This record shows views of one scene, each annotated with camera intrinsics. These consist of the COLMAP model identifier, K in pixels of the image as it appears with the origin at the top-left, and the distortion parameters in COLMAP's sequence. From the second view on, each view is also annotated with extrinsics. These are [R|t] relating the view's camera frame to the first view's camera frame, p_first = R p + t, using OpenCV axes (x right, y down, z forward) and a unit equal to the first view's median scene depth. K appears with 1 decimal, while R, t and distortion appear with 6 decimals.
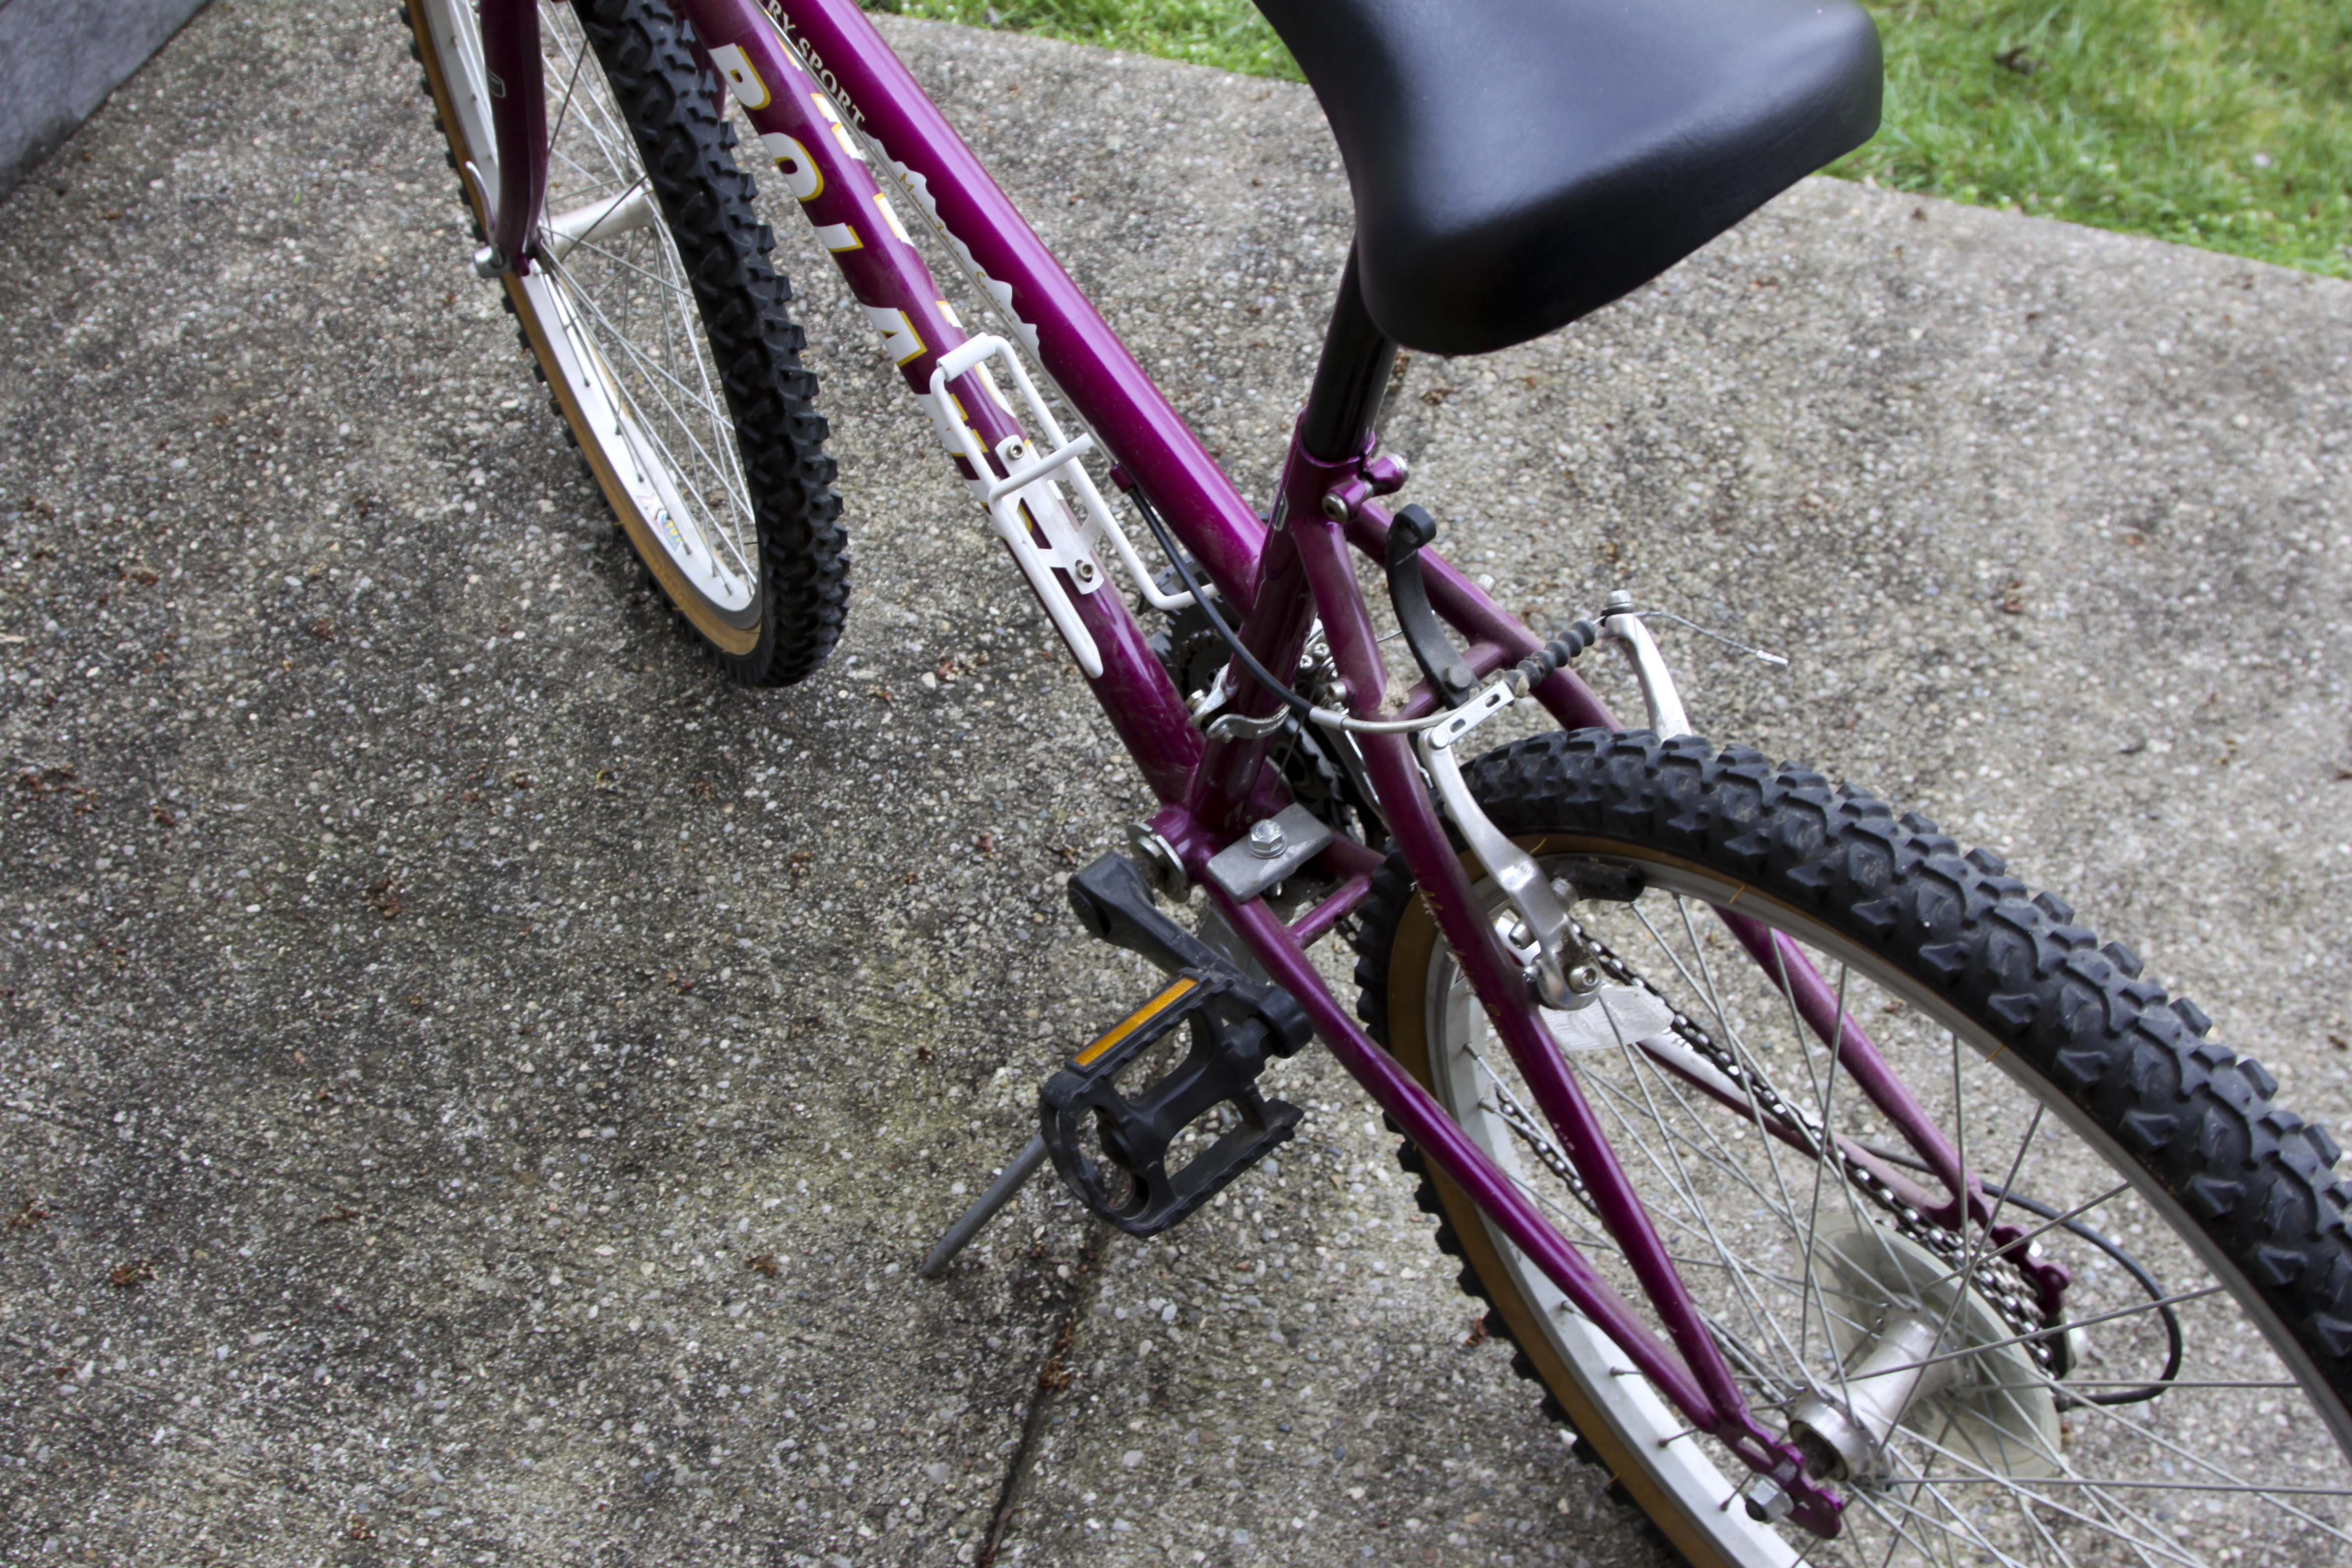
lens RADIAL K [[2492.8, 0, 1198.0], [0, 2492.8, 781.6], [0, 0, 1]] dist [-0.140620, 0.086992]
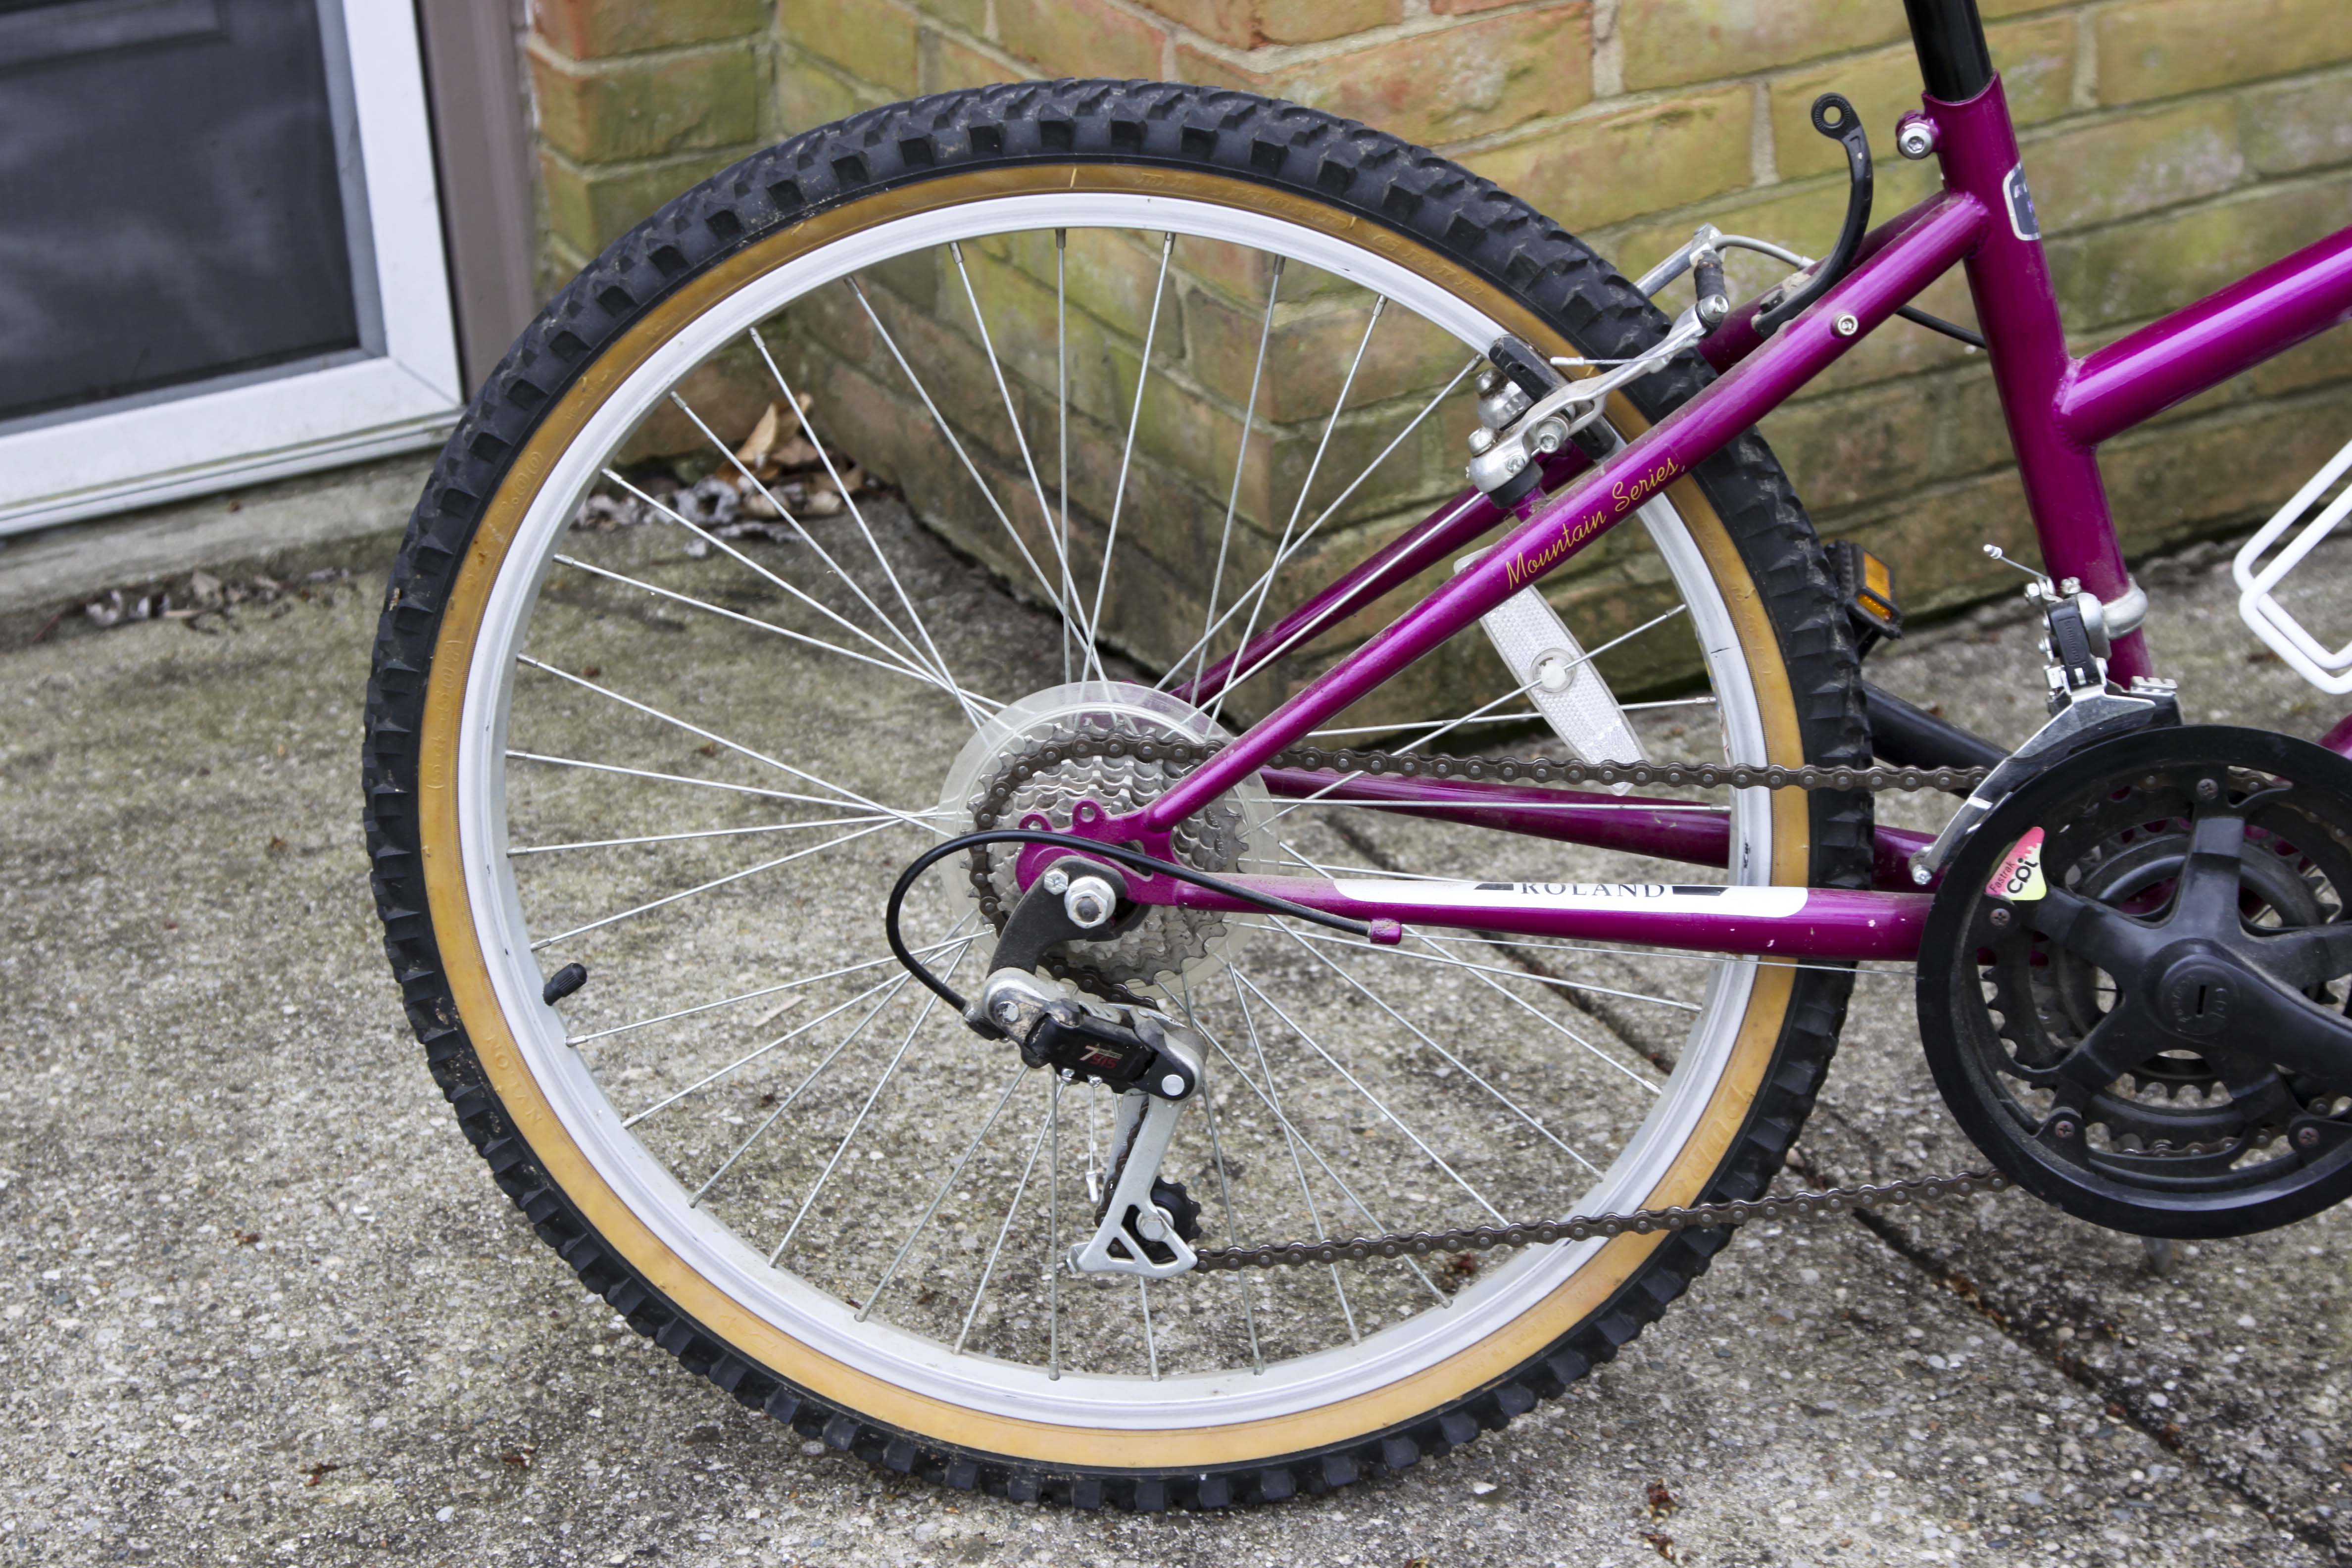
lens RADIAL K [[4767.8, 0, 1212.7], [0, 4767.8, 779.0], [0, 0, 1]] dist [0.078632, 0.203710]
pose [[-0.717723, 0.303196, -0.626854, 0.930155], [-0.510894, 0.382396, 0.769910, -0.809468], [0.473139, 0.872838, -0.119553, 0.786396]]
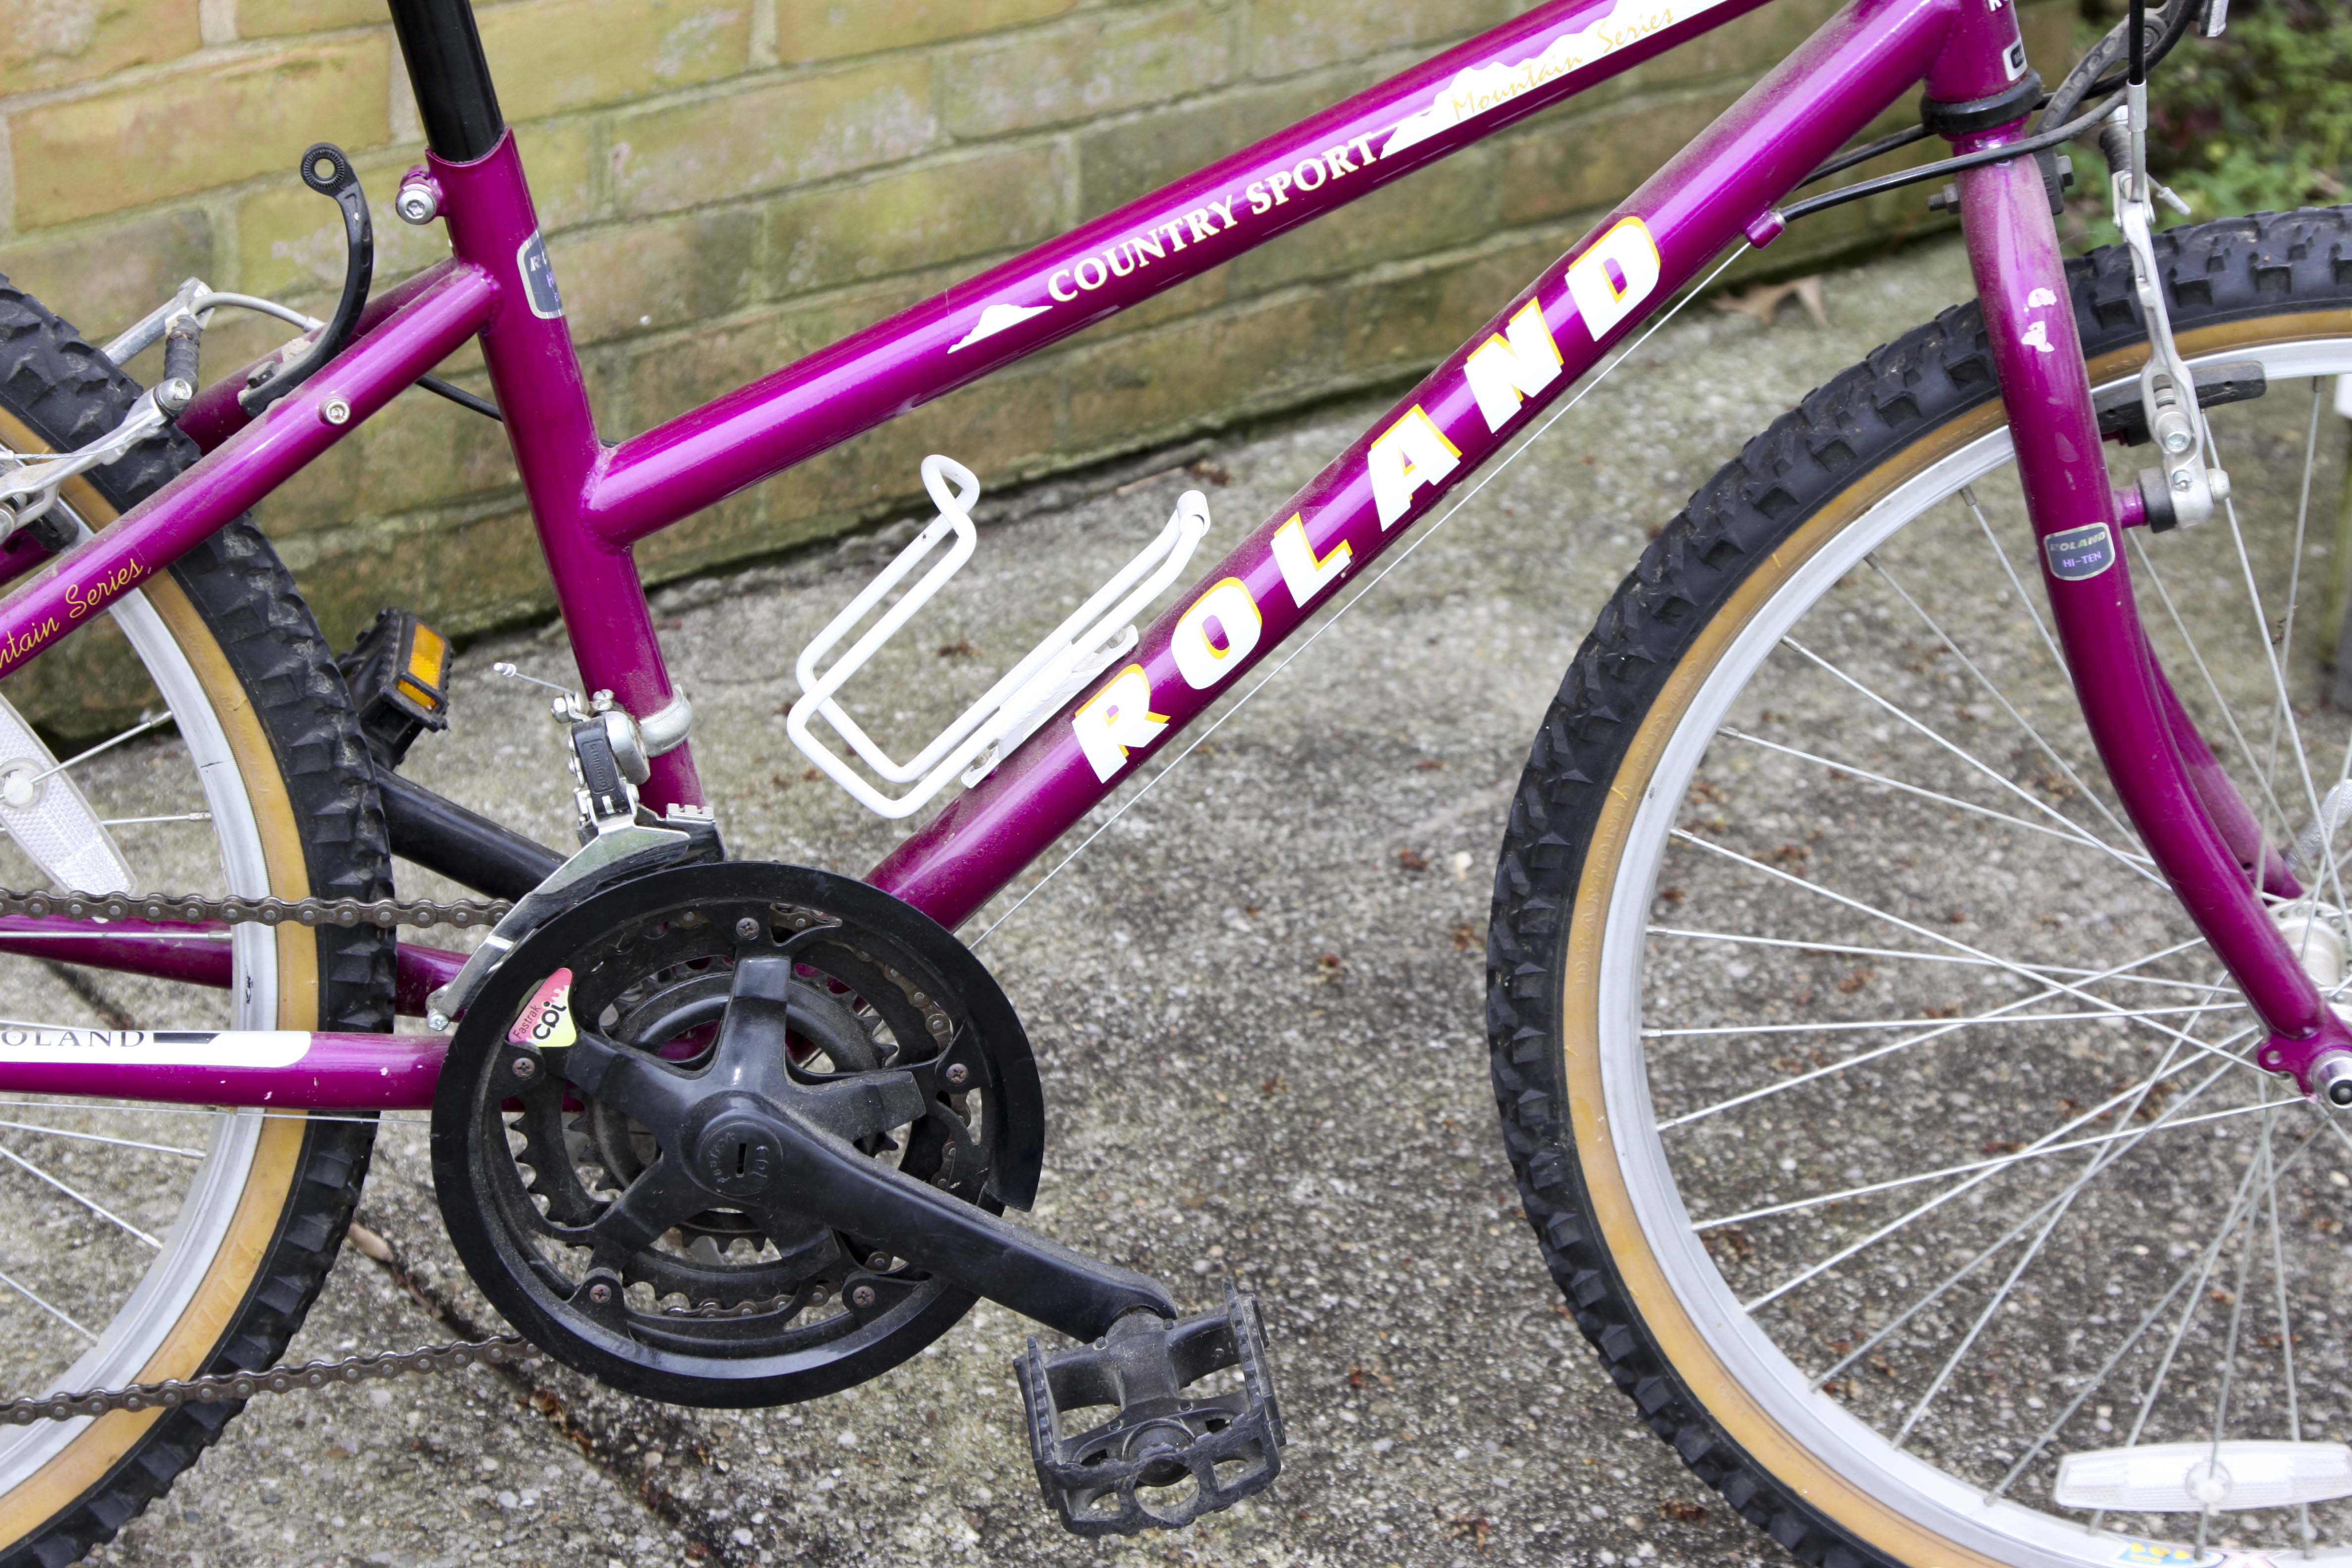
lens RADIAL K [[4757.1, 0, 1211.8], [0, 4757.1, 777.0], [0, 0, 1]] dist [0.063761, 0.273657]
pose [[-0.566671, 0.333225, -0.753555, 0.749743], [-0.670972, 0.344175, 0.656765, -0.804971], [0.478205, 0.877784, 0.028550, 0.753493]]
